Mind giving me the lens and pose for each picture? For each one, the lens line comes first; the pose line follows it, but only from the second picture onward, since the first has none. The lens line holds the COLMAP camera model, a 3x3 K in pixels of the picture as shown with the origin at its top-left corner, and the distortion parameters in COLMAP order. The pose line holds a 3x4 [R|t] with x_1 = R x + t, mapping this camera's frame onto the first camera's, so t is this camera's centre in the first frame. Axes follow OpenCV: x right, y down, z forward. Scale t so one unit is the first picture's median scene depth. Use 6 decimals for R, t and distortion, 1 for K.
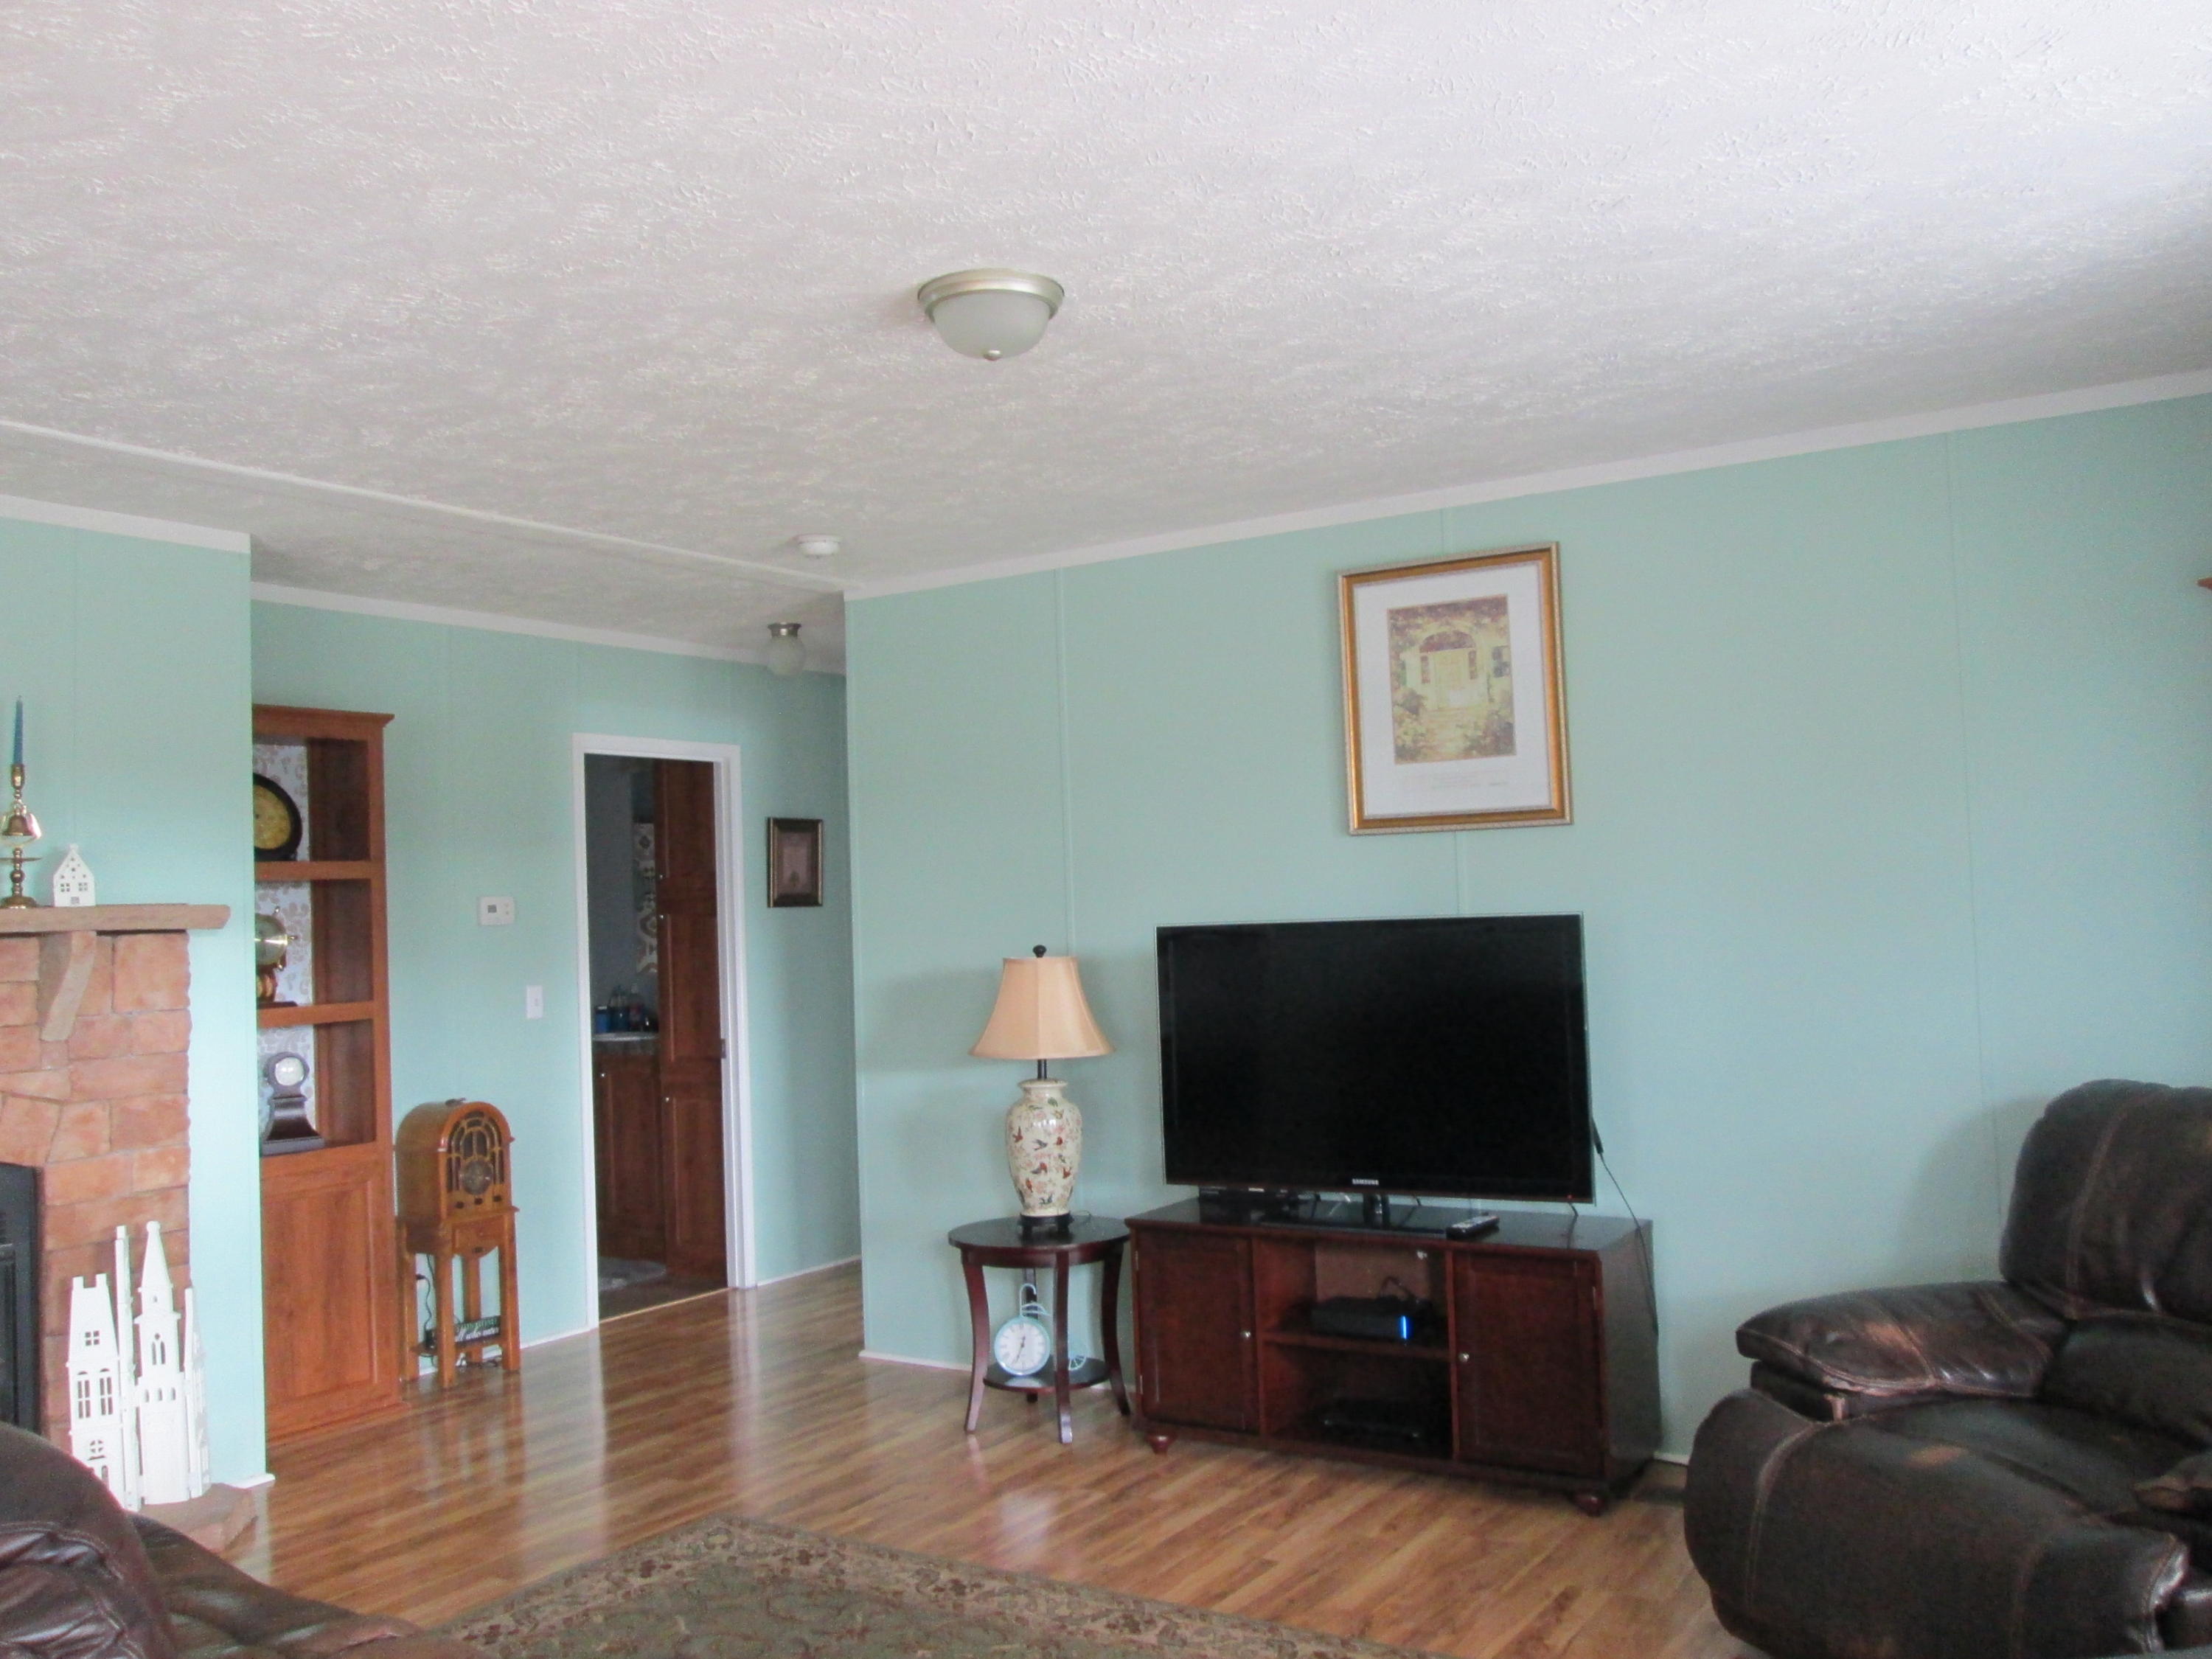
lens RADIAL K [[1863.7, 0, 1101.4], [0, 1863.7, 826.3], [0, 0, 1]] dist [-0.040273, 0.040647]
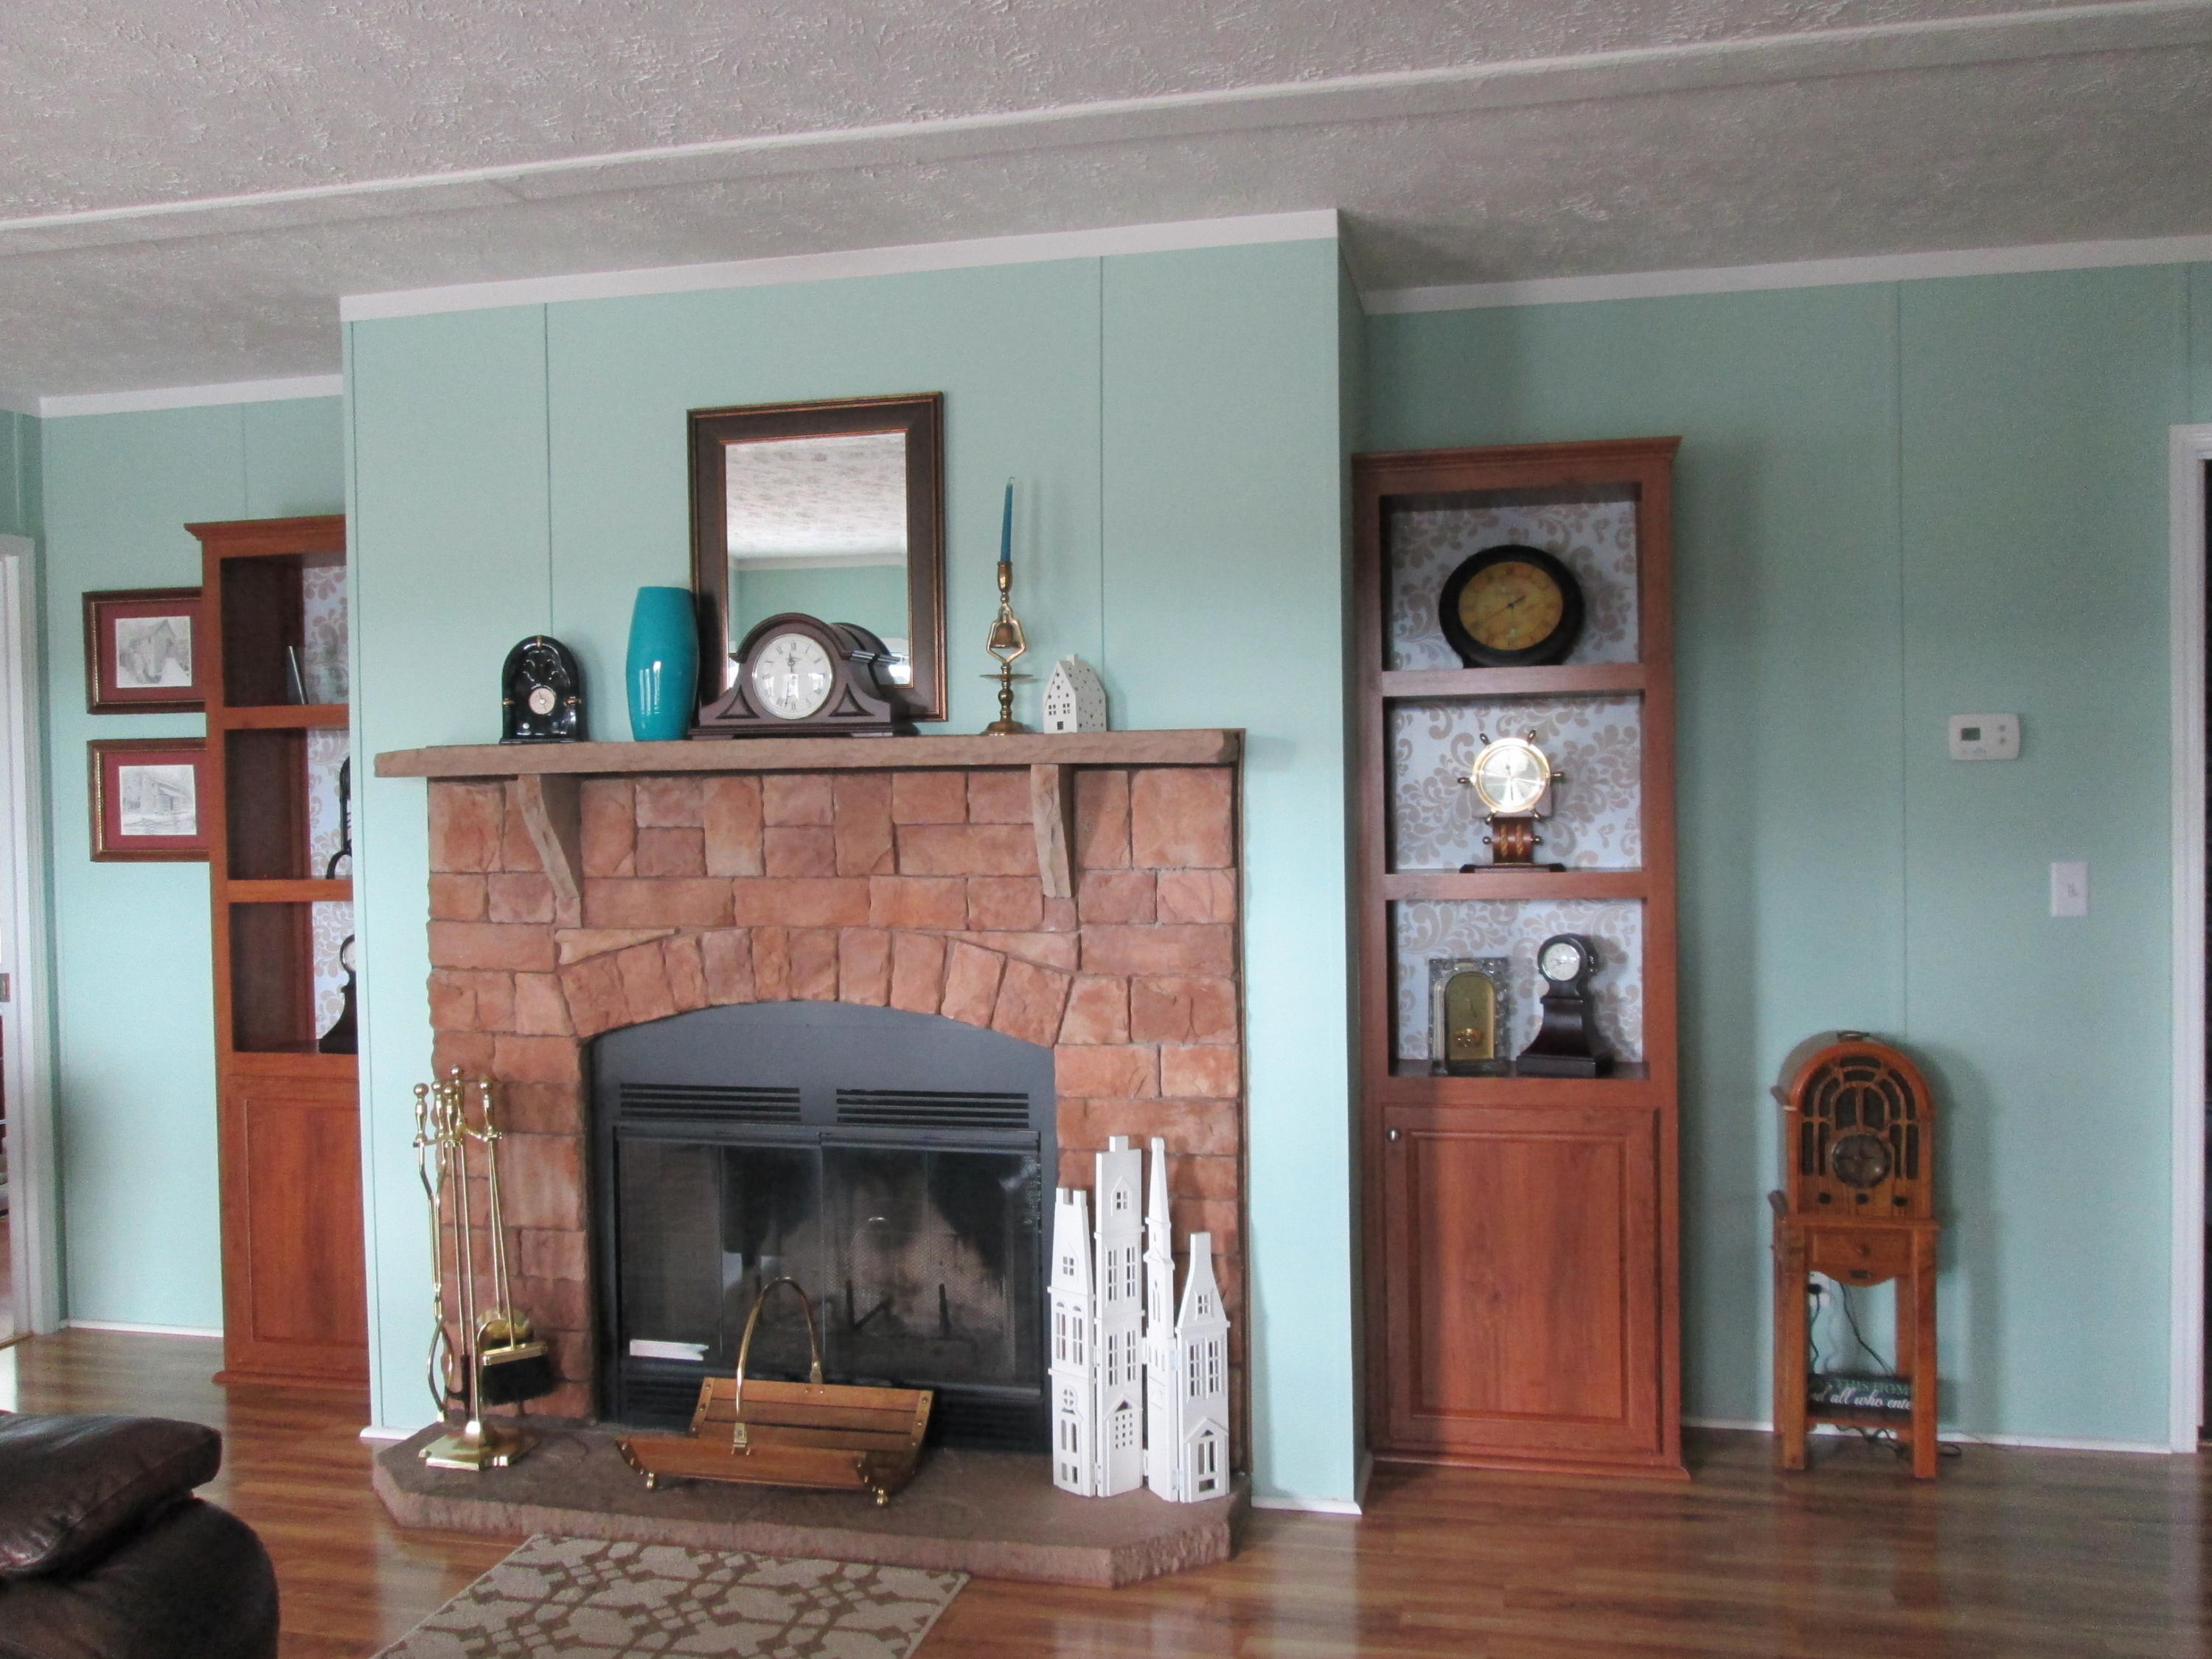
lens RADIAL K [[1863.7, 0, 1105.7], [0, 1863.7, 828.9], [0, 0, 1]] dist [-0.040273, 0.040647]
pose [[0.349053, 0.052993, -0.935603, 0.155613], [0.042740, 0.996461, 0.072385, 0.020034], [0.936128, -0.065254, 0.345553, 0.543760]]
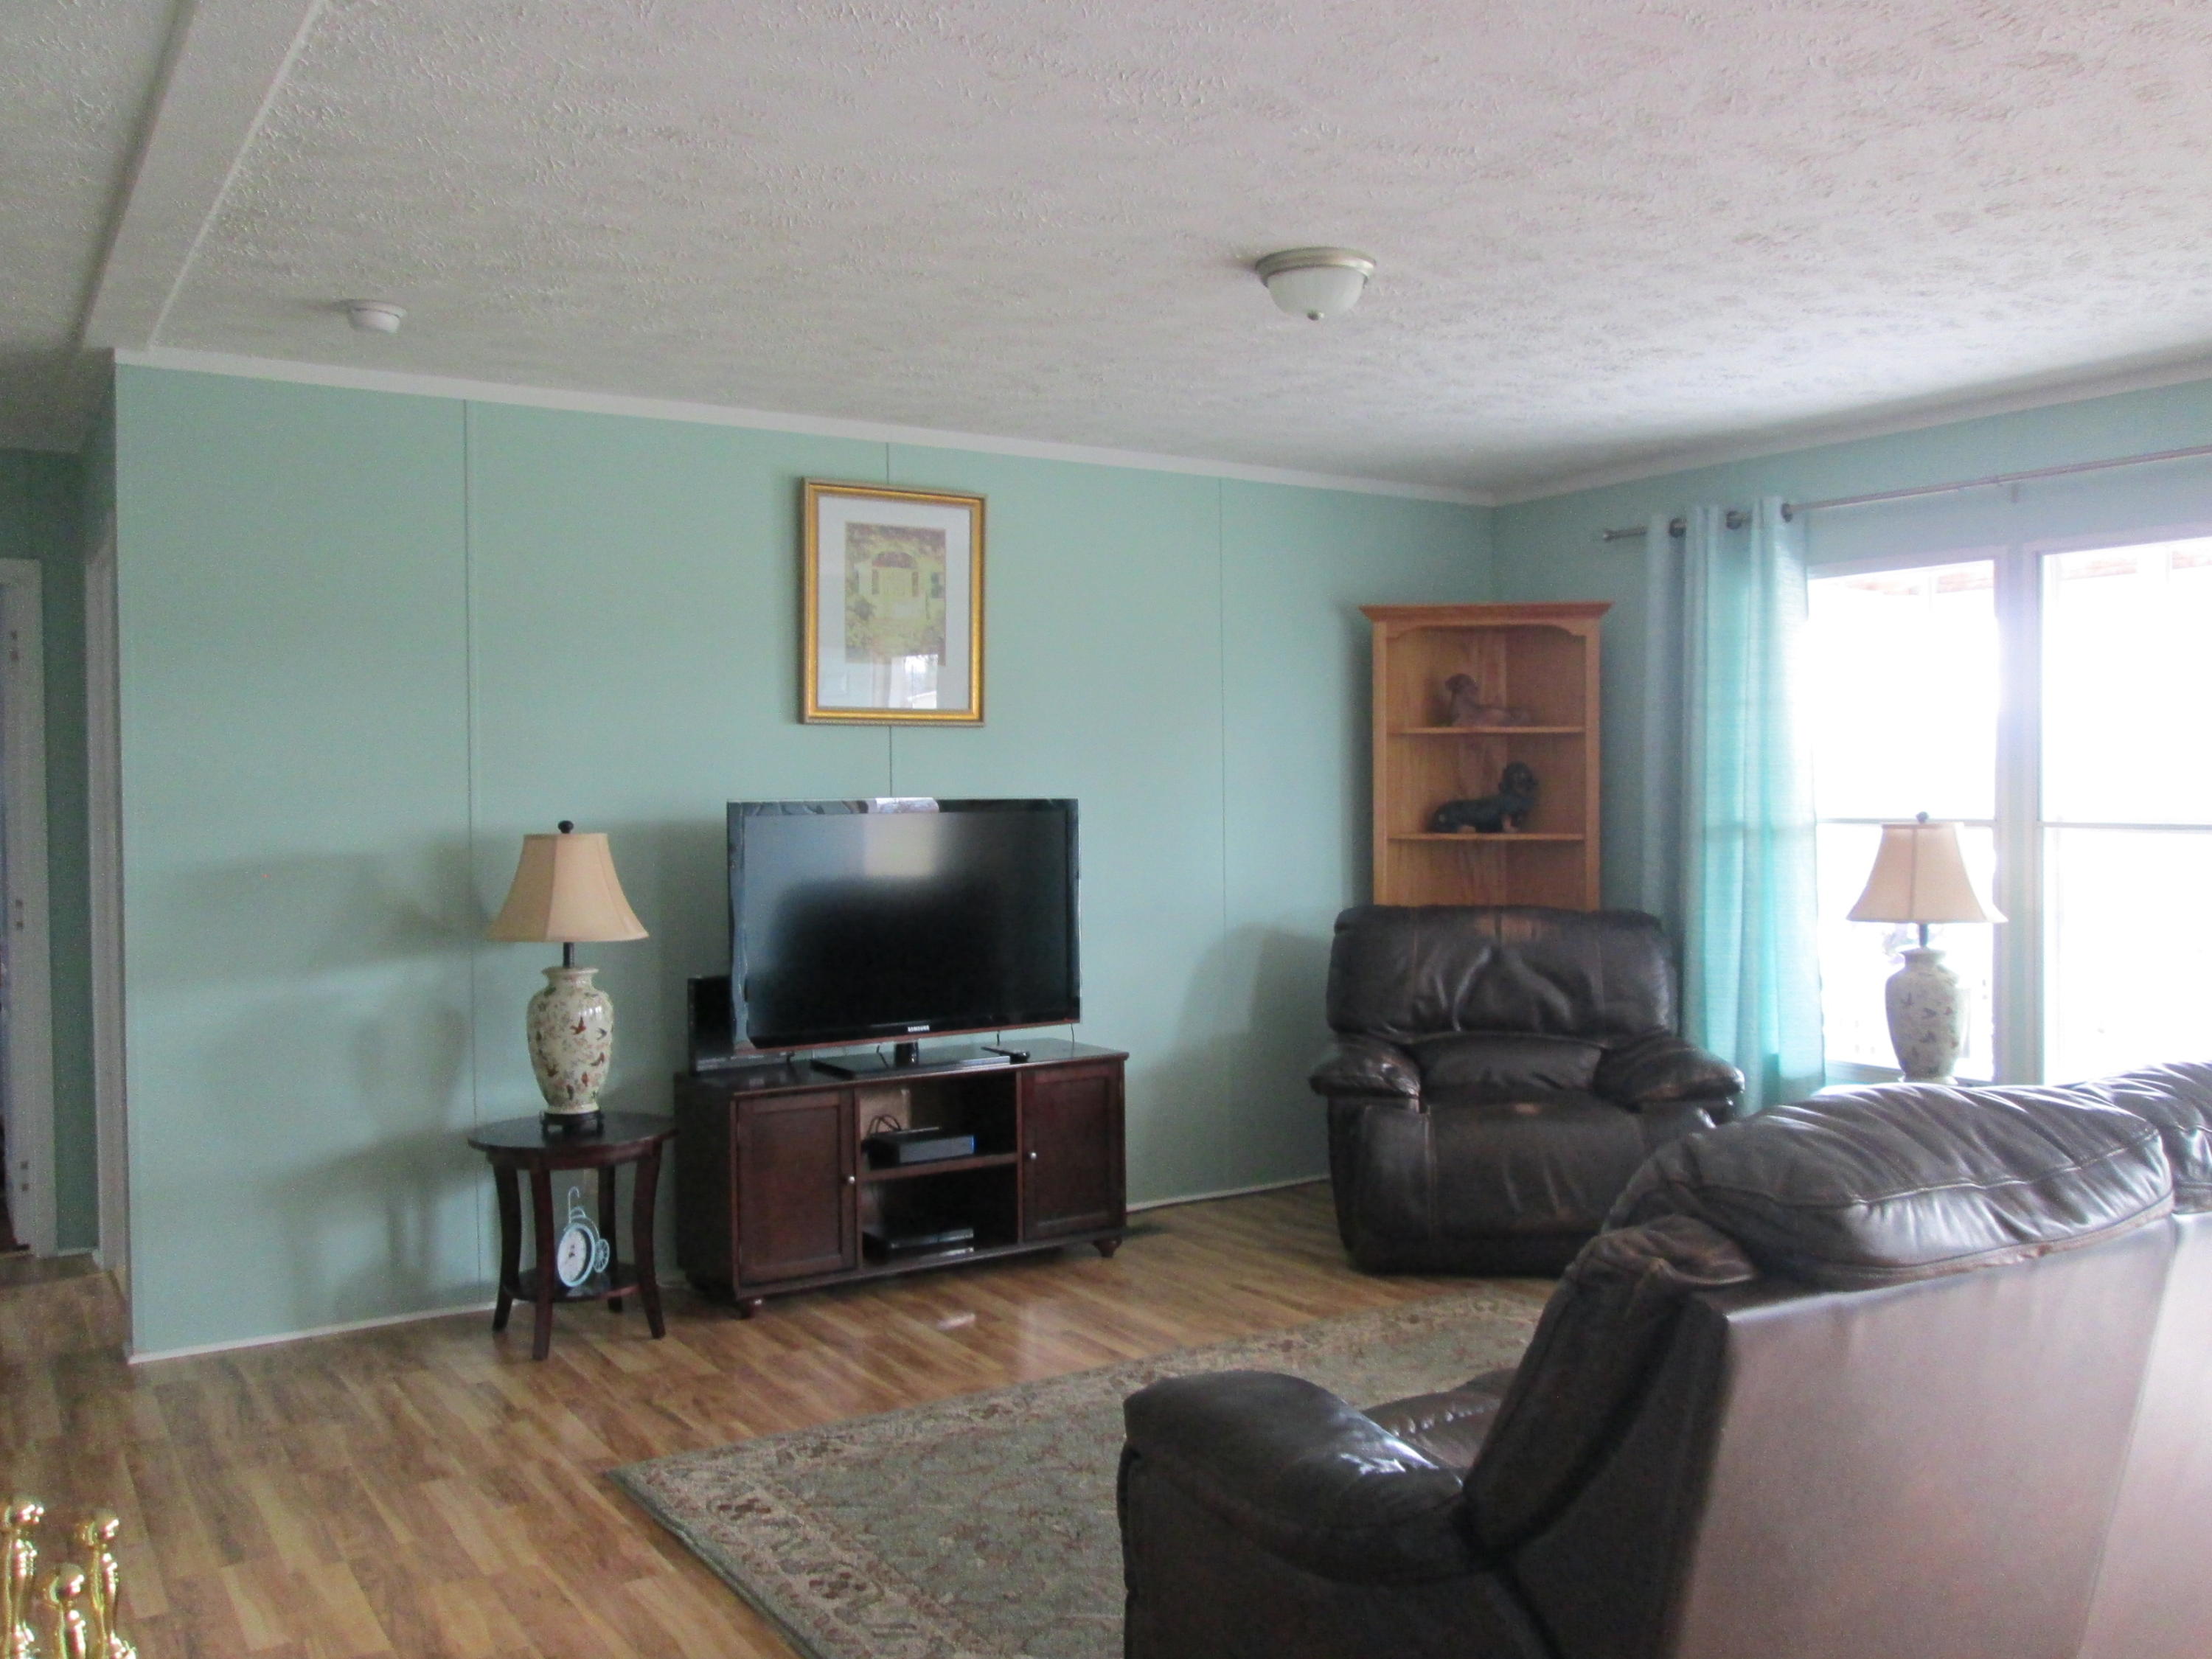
lens RADIAL K [[1863.7, 0, 1101.7], [0, 1863.7, 830.8], [0, 0, 1]] dist [-0.040273, 0.040647]
pose [[0.407894, 0.014269, 0.912918, -1.025896], [-0.043722, 0.999036, 0.003920, 0.072503], [-0.911982, -0.041514, 0.408125, 0.522698]]
